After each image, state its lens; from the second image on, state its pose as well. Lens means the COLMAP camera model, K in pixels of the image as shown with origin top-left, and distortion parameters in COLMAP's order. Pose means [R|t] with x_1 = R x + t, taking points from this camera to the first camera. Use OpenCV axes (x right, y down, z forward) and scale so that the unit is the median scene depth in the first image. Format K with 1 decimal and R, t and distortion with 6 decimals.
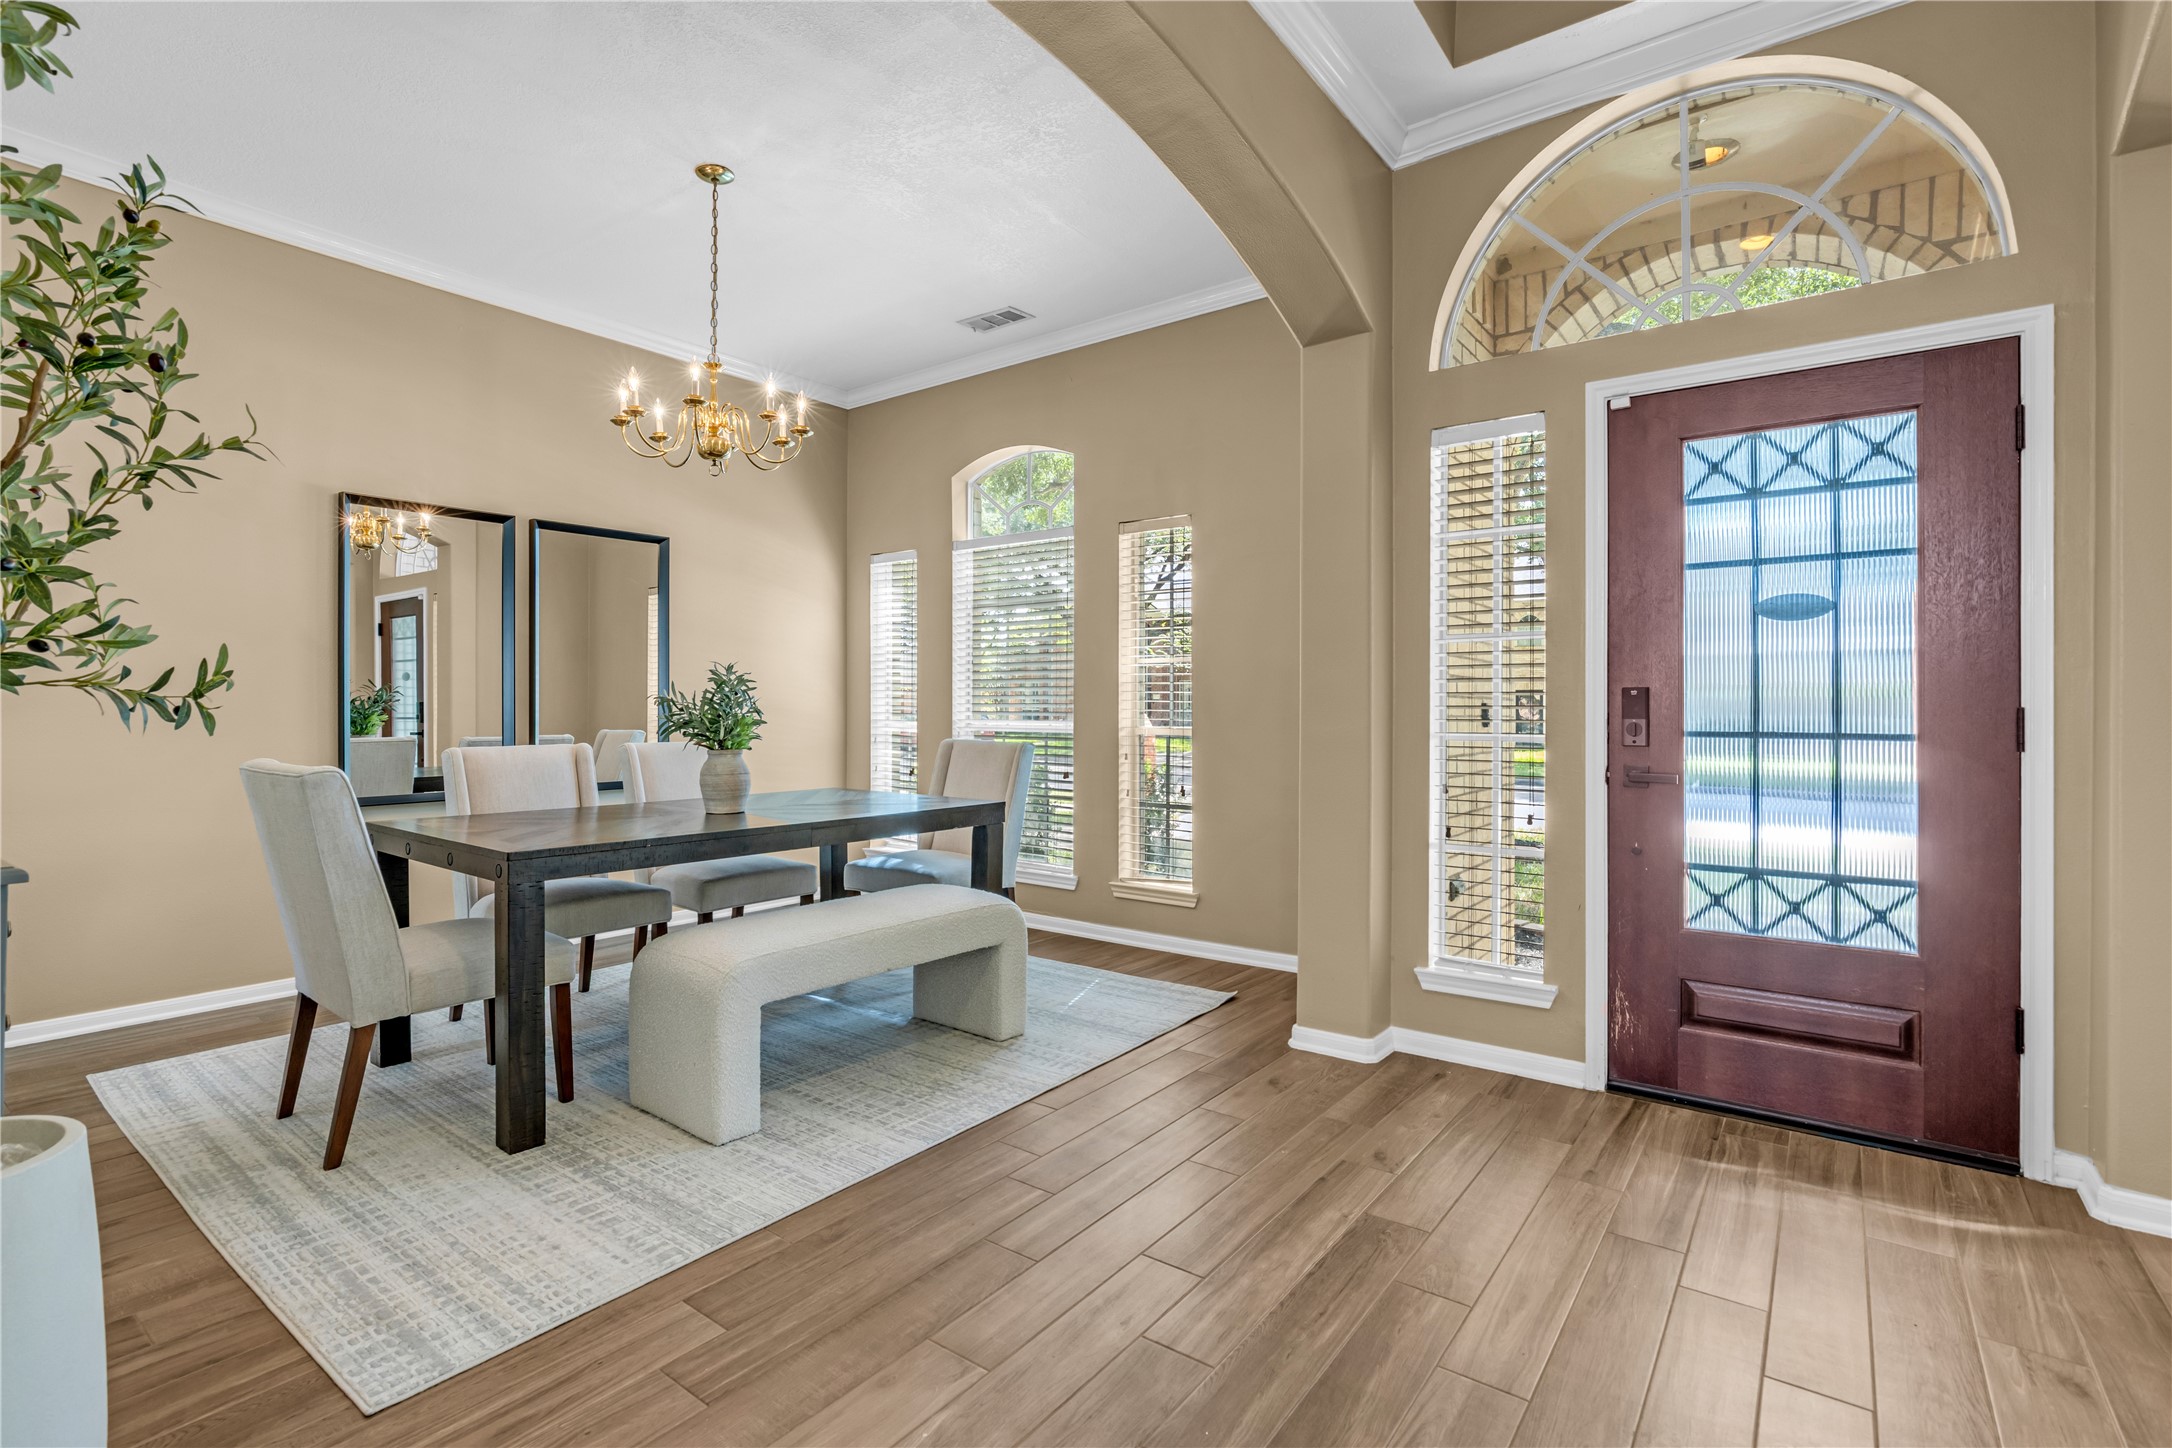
lens RADIAL K [[1000.9, 0, 1090.4], [0, 1000.9, 720.7], [0, 0, 1]] dist [-0.005183, 0.000044]
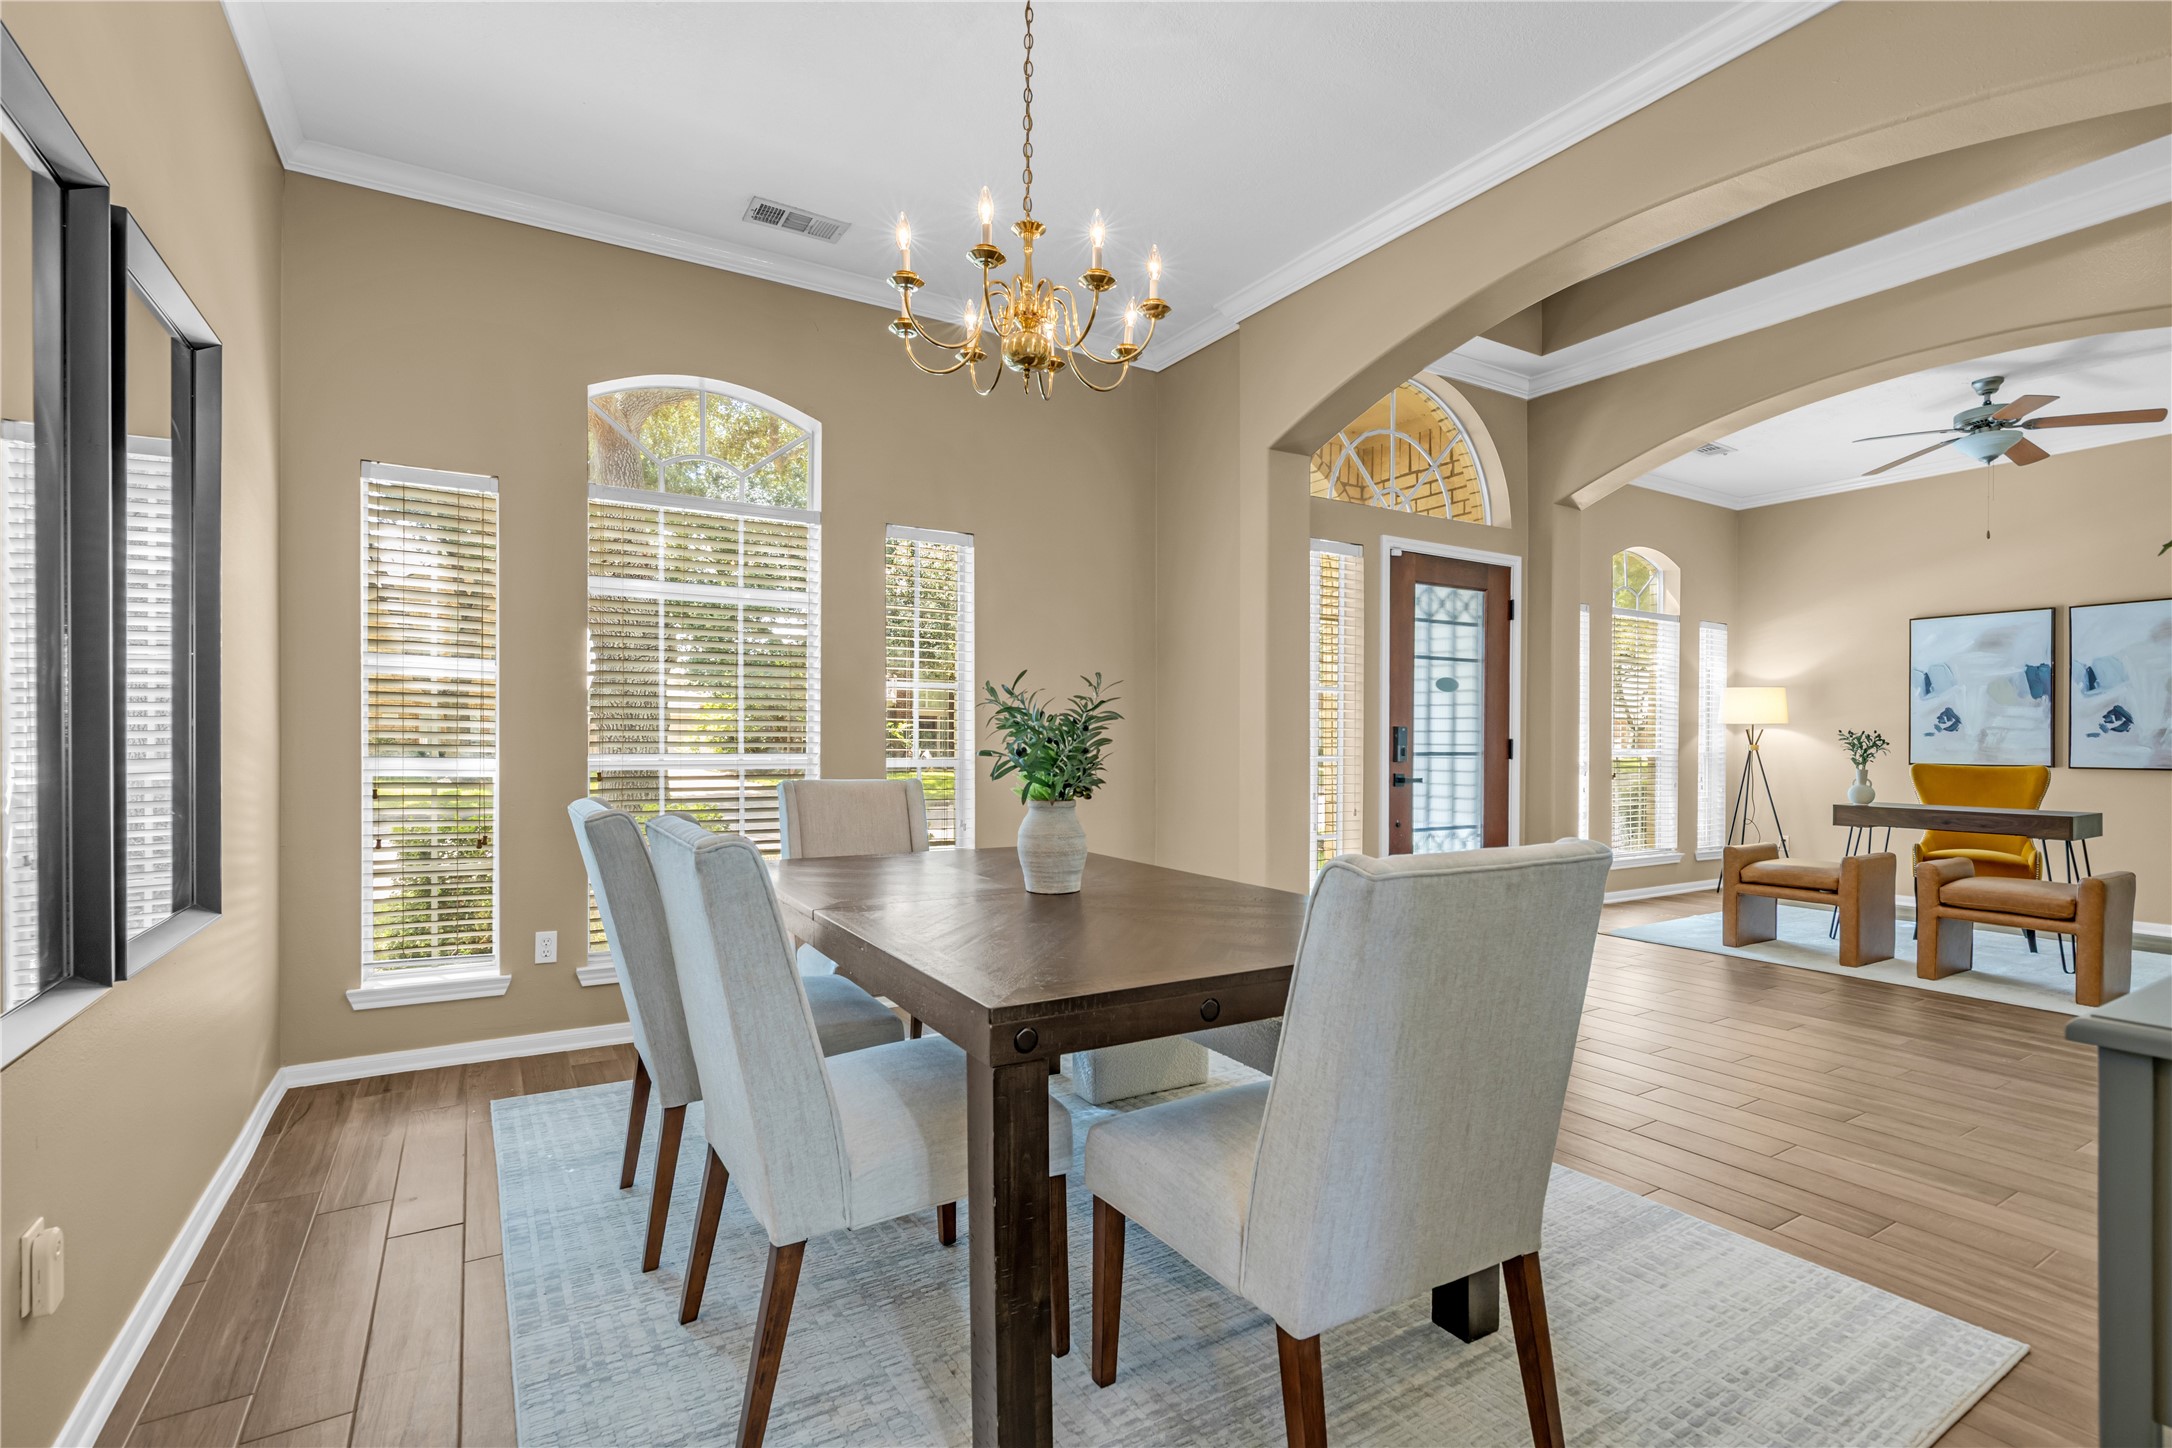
lens RADIAL K [[1012.4, 0, 1085.5], [0, 1012.4, 738.1], [0, 0, 1]] dist [-0.011482, 0.000063]
pose [[0.376565, 0.000300, 0.926390, -1.194739], [0.003927, 0.999990, -0.001920, -0.012292], [-0.926382, 0.004361, 0.376561, 0.847583]]
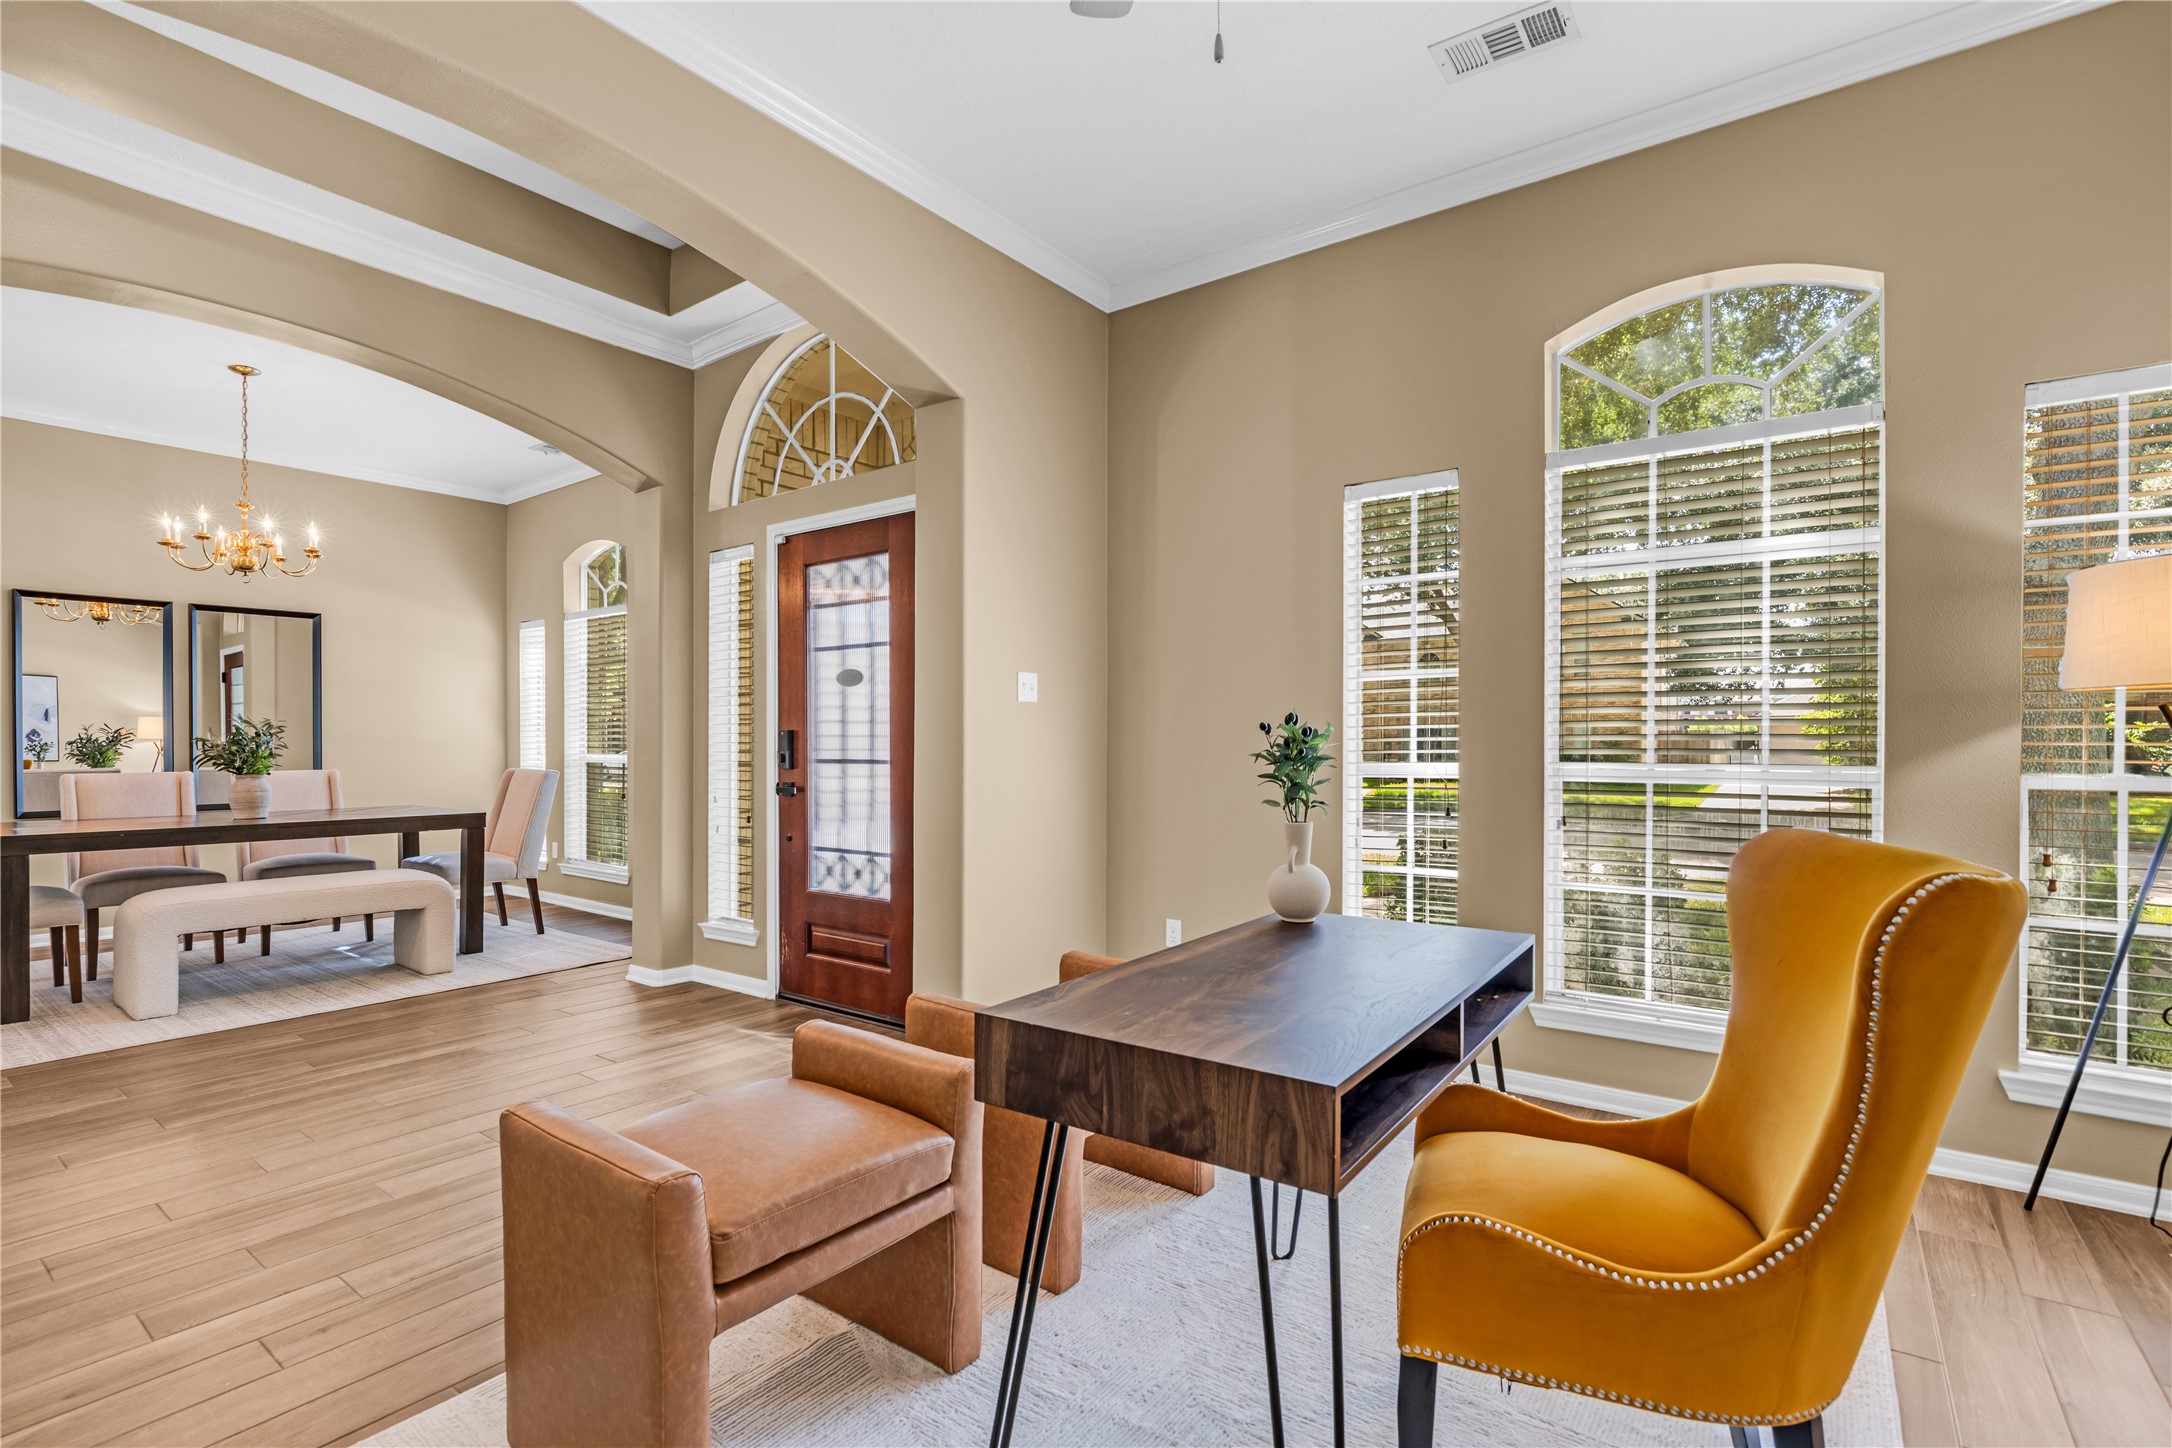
lens RADIAL K [[1012.3, 0, 1081.6], [0, 1012.3, 760.6], [0, 0, 1]] dist [-0.000670, 0.000360]
pose [[0.999892, -0.002765, -0.014460, 1.001040], [0.002823, 0.999988, 0.004011, 0.007746], [0.014449, -0.004052, 0.999887, -0.510937]]
